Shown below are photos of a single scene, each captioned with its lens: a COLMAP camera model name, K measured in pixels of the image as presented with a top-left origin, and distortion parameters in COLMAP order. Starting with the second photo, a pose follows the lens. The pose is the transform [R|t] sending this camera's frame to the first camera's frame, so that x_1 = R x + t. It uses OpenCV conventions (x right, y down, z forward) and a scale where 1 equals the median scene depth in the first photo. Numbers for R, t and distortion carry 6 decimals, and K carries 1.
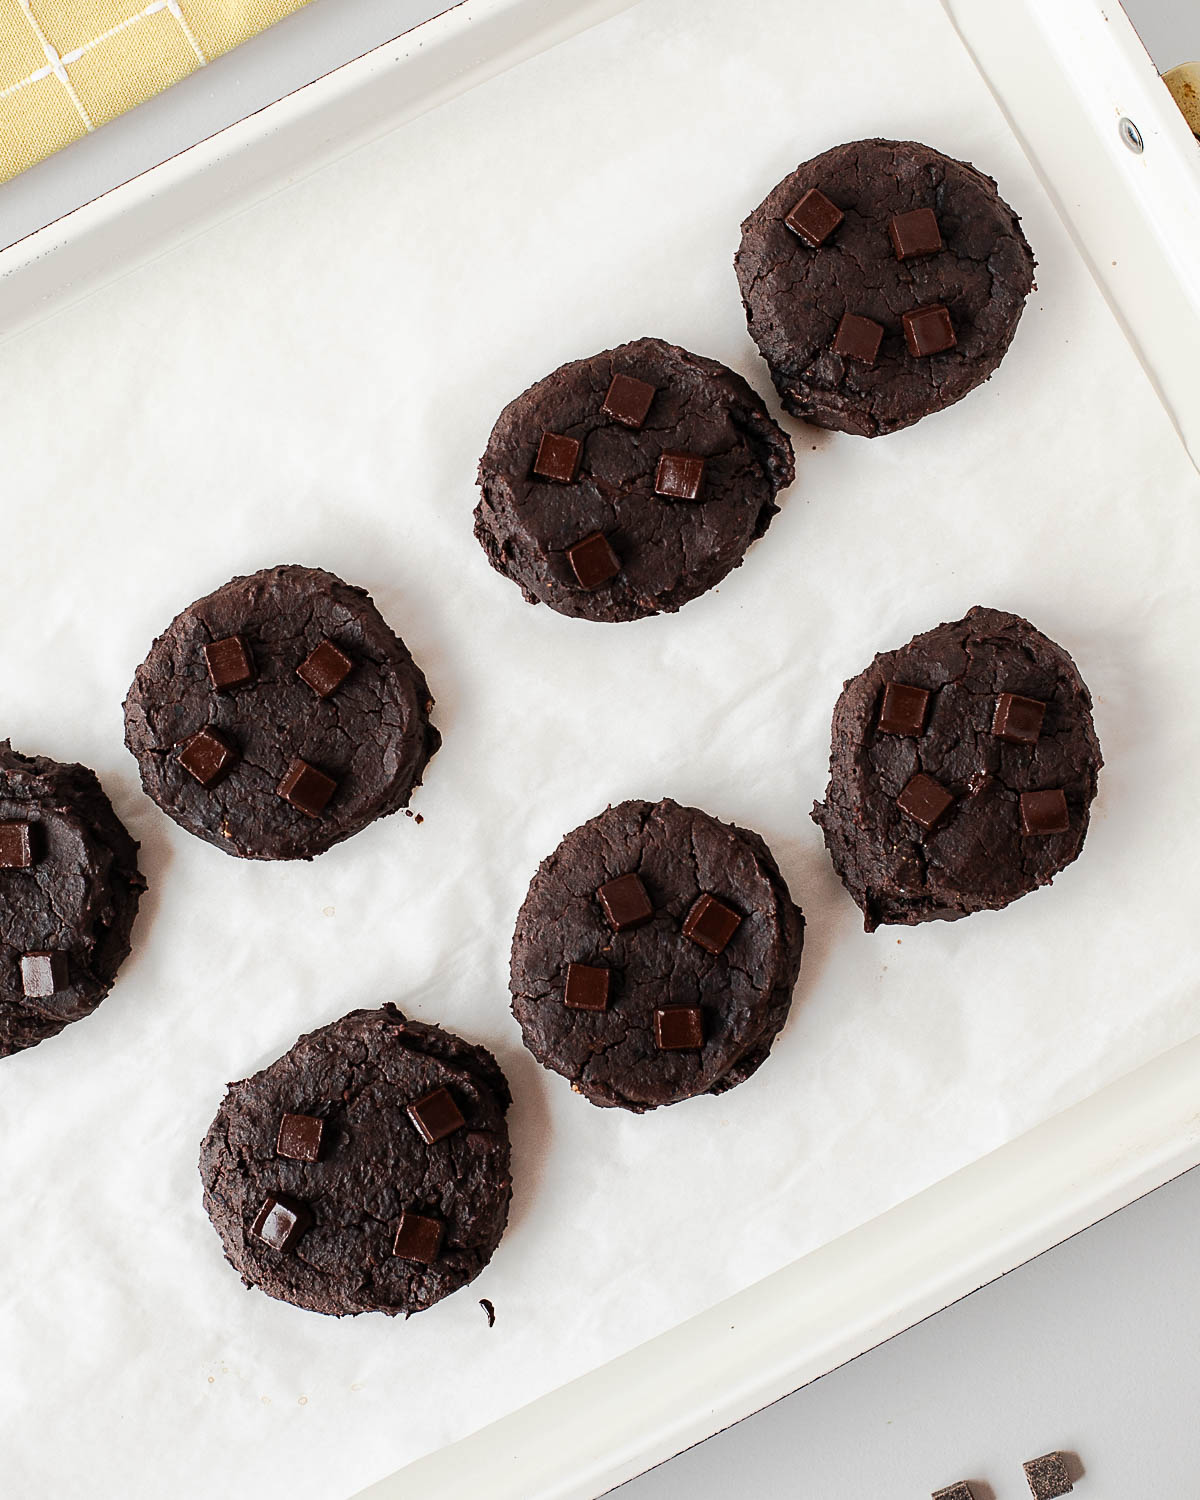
lens RADIAL K [[4338.6, 0, 600.0], [0, 4338.6, 750.0], [0, 0, 1]] dist [-0.209563, -0.345015]
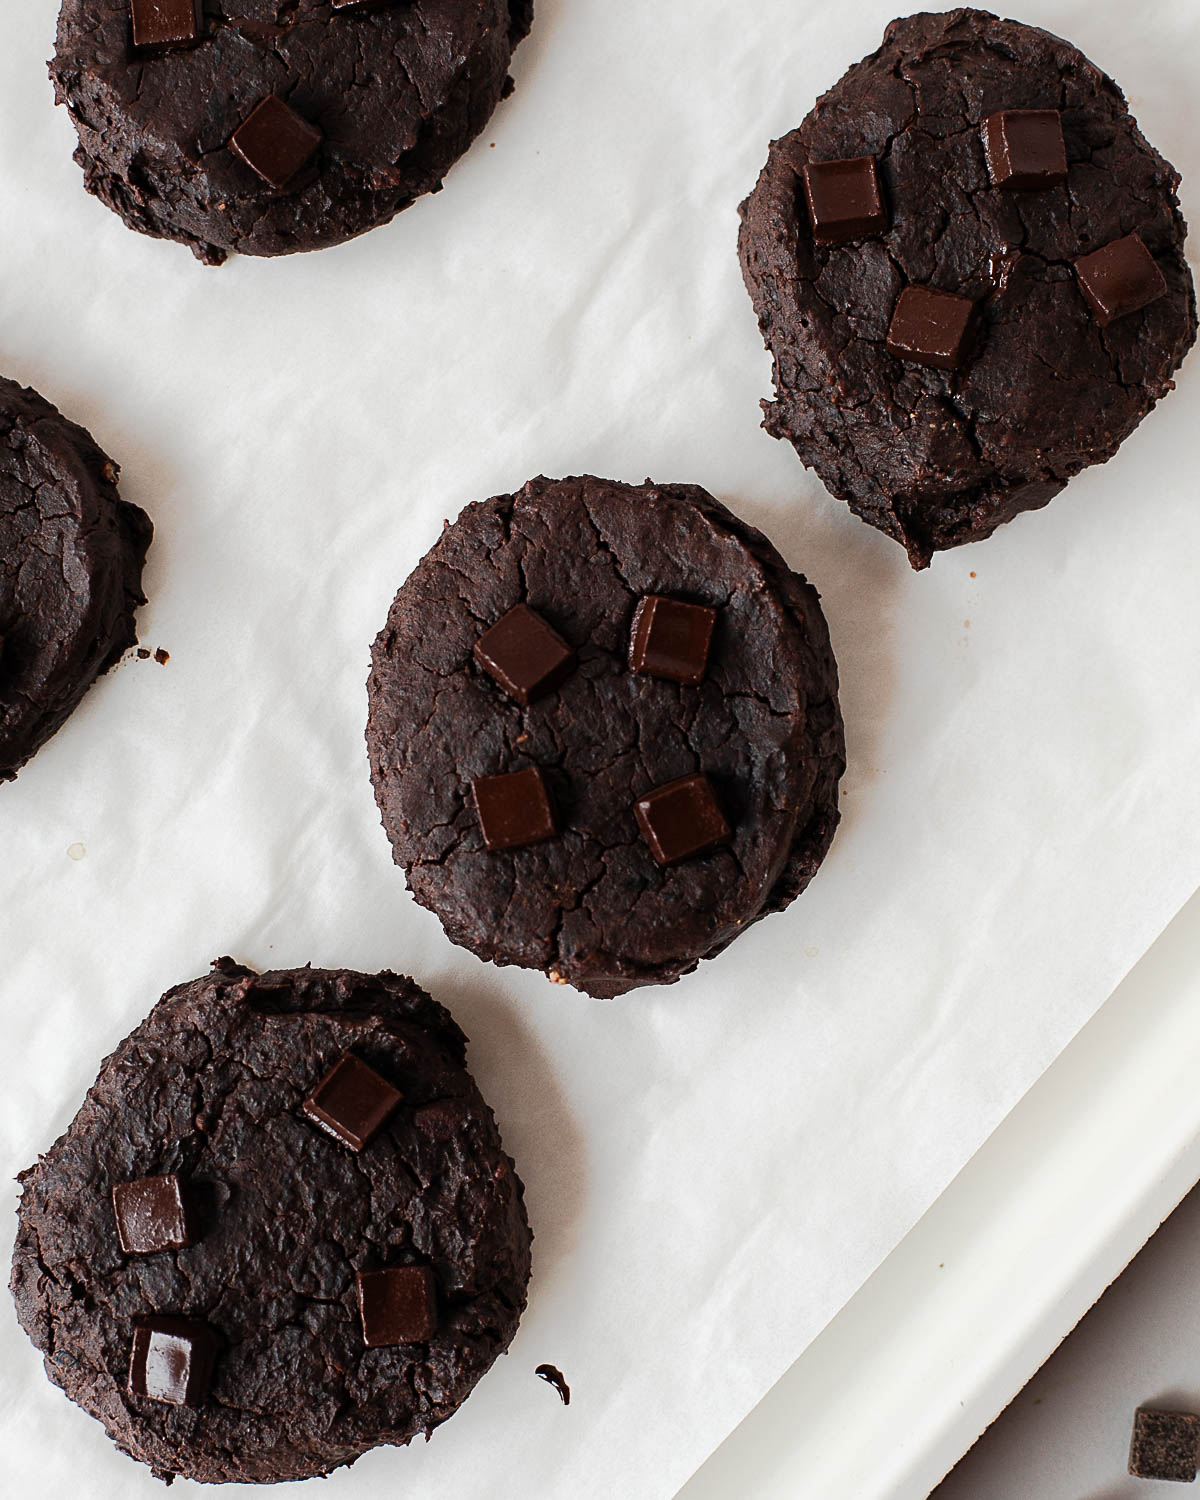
lens RADIAL K [[3857.8, 0, 600.0], [0, 3857.8, 750.0], [0, 0, 1]] dist [-0.264424, -0.426939]
pose [[0.936090, -0.351420, 0.015489, 0.002818], [0.351753, 0.934872, -0.047784, 0.076278], [0.002312, 0.050179, 0.998738, 0.468855]]
